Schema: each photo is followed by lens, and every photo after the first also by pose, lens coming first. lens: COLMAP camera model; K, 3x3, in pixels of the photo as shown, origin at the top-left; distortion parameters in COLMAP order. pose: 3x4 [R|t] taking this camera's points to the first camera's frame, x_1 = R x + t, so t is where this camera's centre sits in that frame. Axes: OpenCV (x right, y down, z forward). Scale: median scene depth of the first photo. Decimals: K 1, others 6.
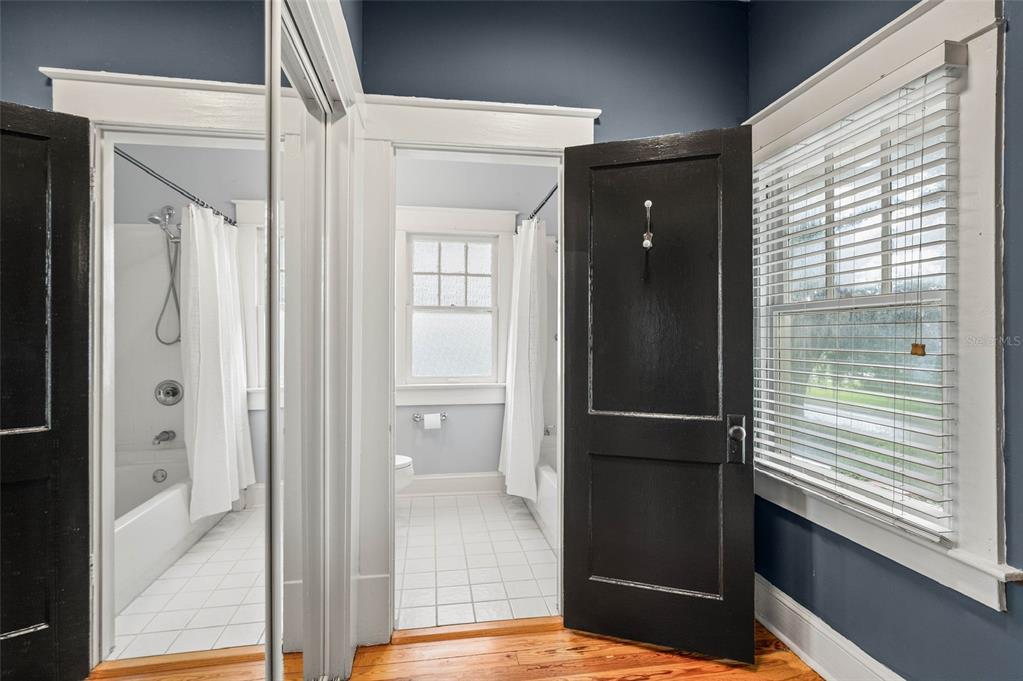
lens RADIAL K [[486.0, 0, 509.9], [0, 486.0, 336.2], [0, 0, 1]] dist [-0.019715, -0.000284]
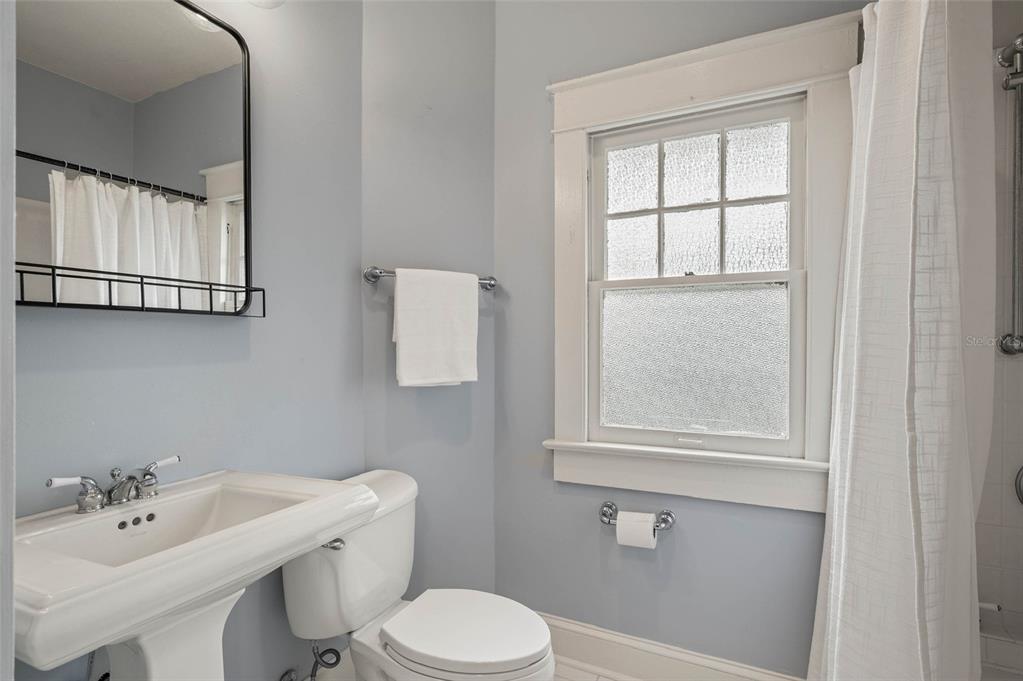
lens RADIAL K [[486.0, 0, 510.9], [0, 486.0, 345.5], [0, 0, 1]] dist [-0.019715, -0.000284]
pose [[0.810598, -0.000547, -0.585603, 0.010840], [-0.003420, 0.999978, -0.005668, 0.004717], [0.585593, 0.006598, 0.810578, 0.537698]]
